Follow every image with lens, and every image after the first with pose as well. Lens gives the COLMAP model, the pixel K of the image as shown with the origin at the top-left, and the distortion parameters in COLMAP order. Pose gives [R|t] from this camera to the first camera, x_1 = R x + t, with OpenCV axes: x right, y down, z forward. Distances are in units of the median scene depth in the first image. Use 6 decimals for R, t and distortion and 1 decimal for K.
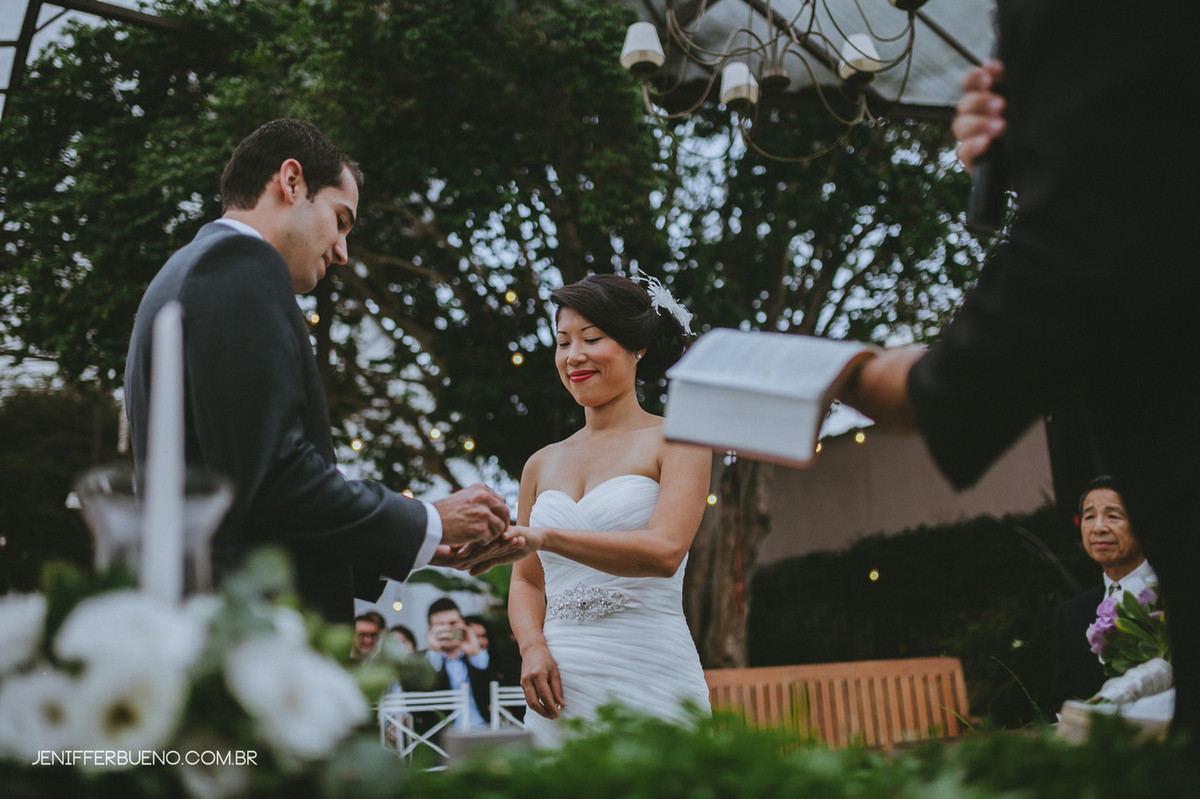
lens RADIAL K [[1165.9, 0, 600.0], [0, 1165.9, 399.5], [0, 0, 1]] dist [-0.016019, 0.004855]
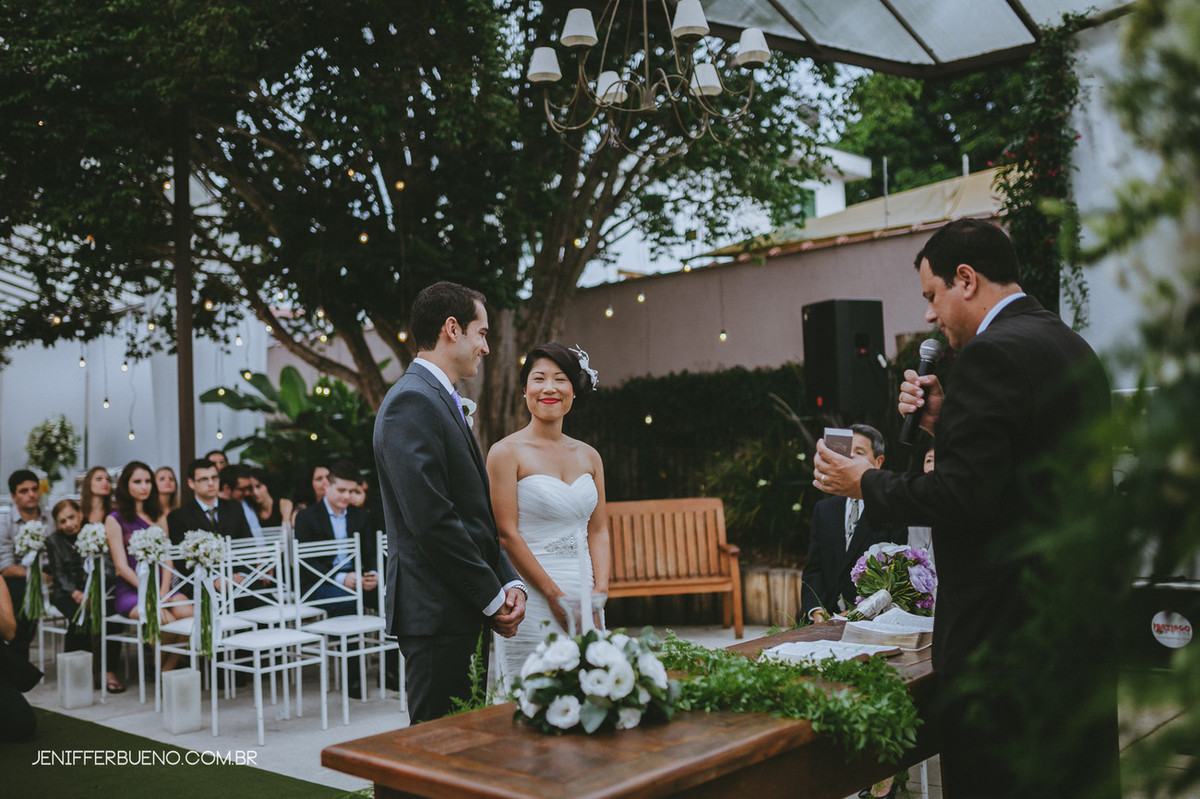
lens RADIAL K [[1209.1, 0, 580.9], [0, 1209.1, 402.3], [0, 0, 1]] dist [-0.010174, -0.003732]
pose [[0.976850, 0.014809, 0.213412, -0.123878], [-0.054882, 0.981562, 0.183098, -0.114696], [-0.206765, -0.190572, 0.959651, -0.214889]]
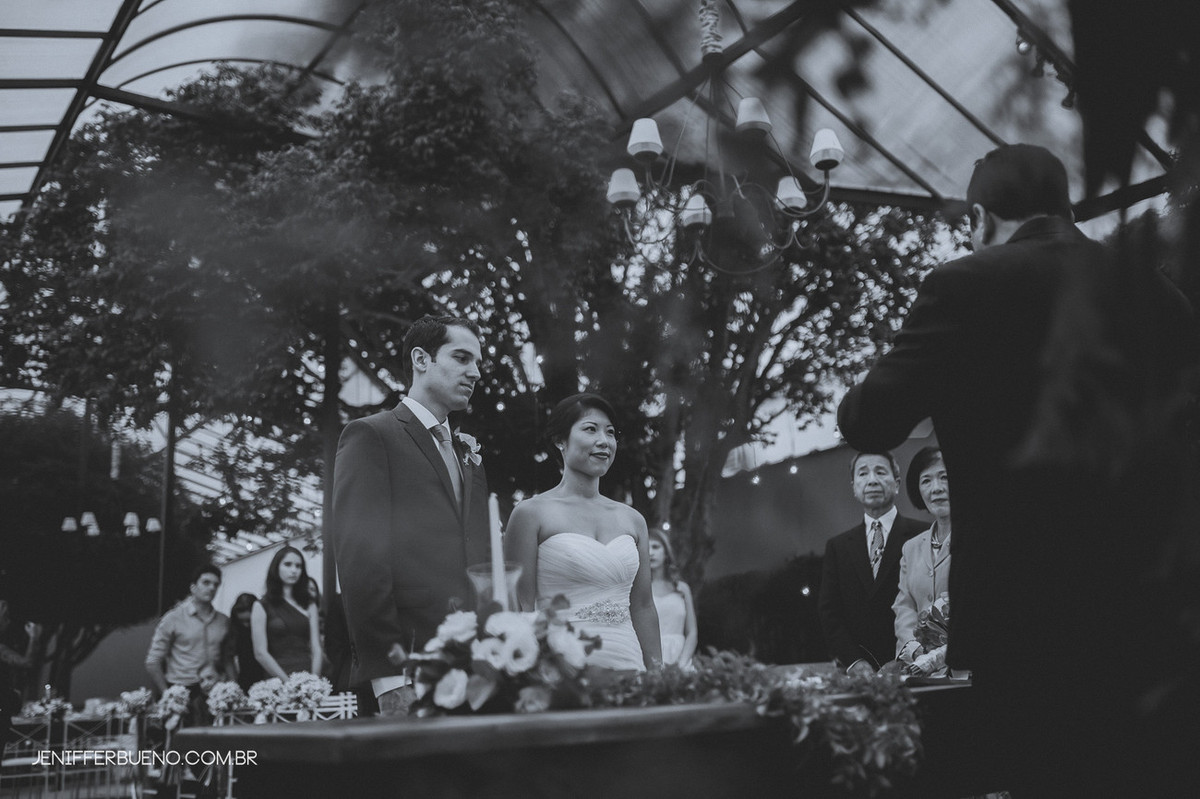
lens RADIAL K [[1165.9, 0, 600.0], [0, 1165.9, 399.5], [0, 0, 1]] dist [-0.016019, 0.004855]
pose [[0.998766, 0.003467, 0.049539, -0.032133], [-0.002864, 0.999921, -0.012248, -0.030404], [-0.049577, 0.012091, 0.998697, -0.180818]]
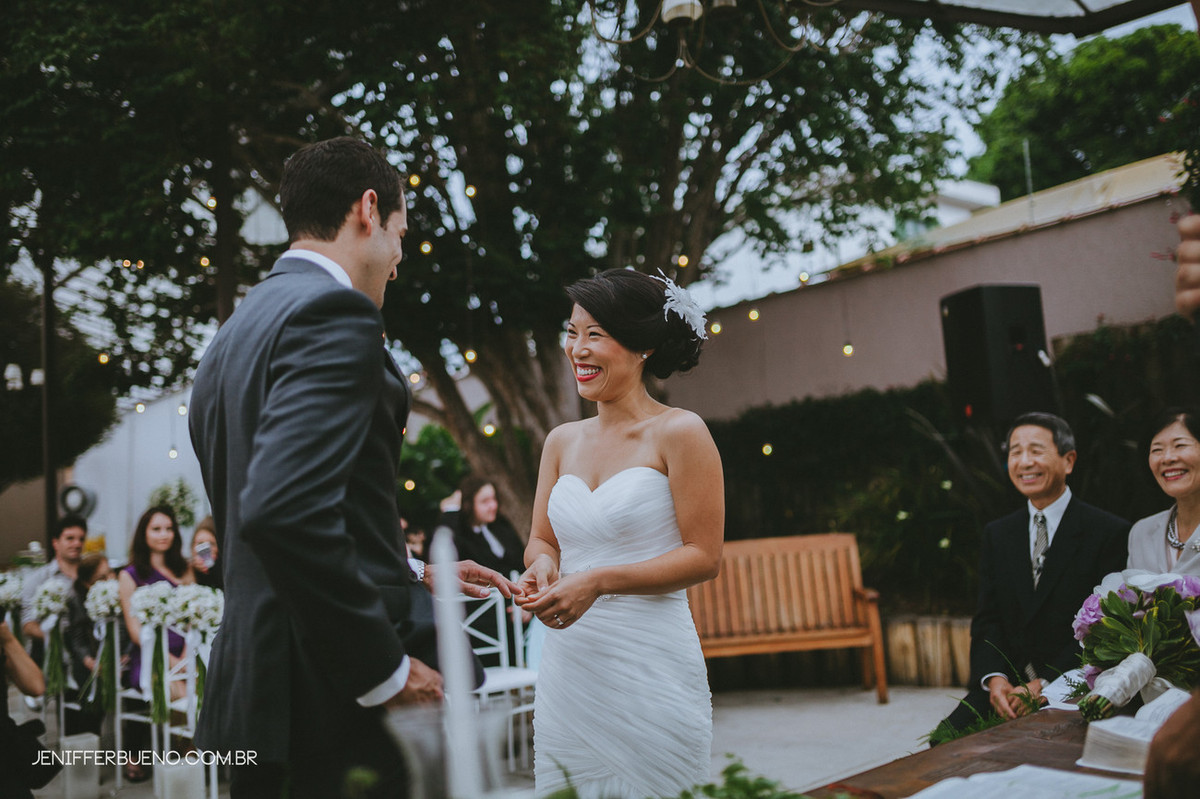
lens RADIAL K [[1158.6, 0, 600.0], [0, 1158.6, 399.5], [0, 0, 1]] dist [-0.023613, 0.028508]
pose [[0.993401, -0.014095, 0.113826, -0.041574], [-0.001334, 0.990934, 0.134343, -0.043234], [-0.114687, -0.133608, 0.984376, -0.002784]]
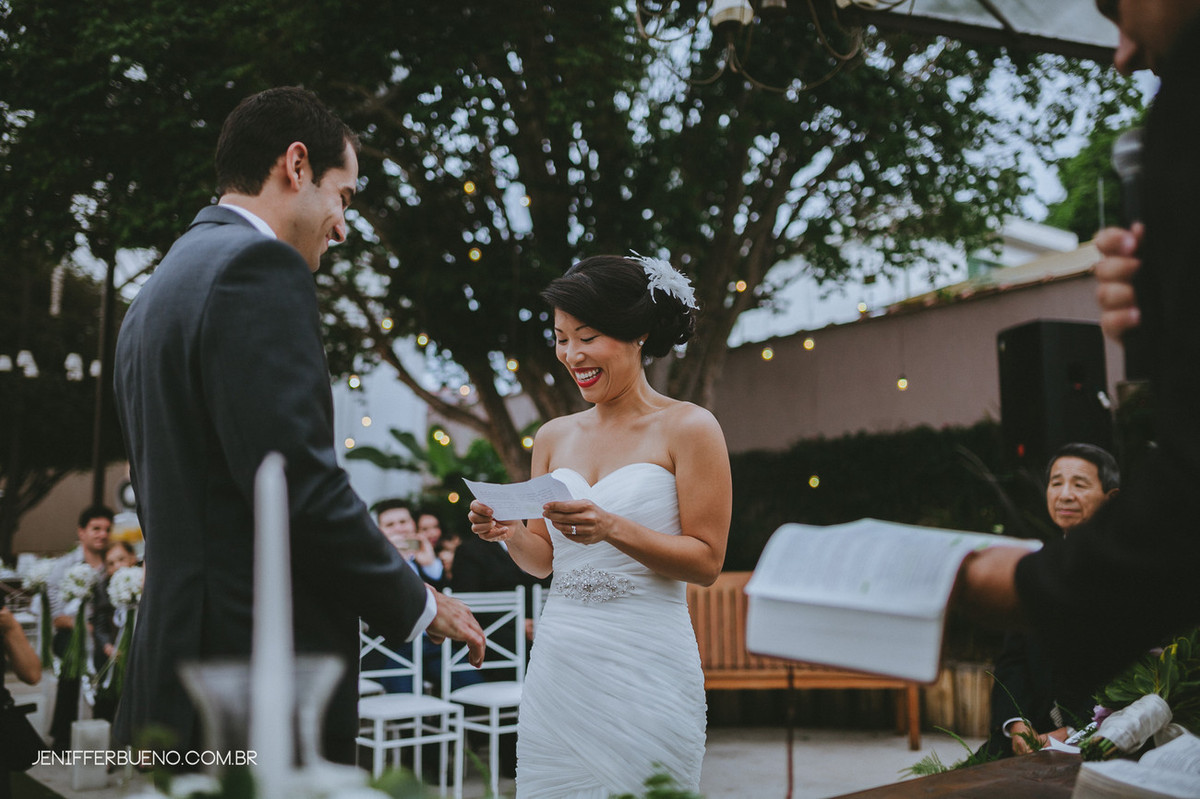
lens RADIAL K [[1158.6, 0, 600.0], [0, 1158.6, 399.5], [0, 0, 1]] dist [-0.023613, 0.028508]
pose [[0.997272, 0.046086, 0.057664, -0.017876], [-0.052270, 0.992468, 0.110792, -0.029819], [-0.052123, -0.113504, 0.992169, 0.014556]]
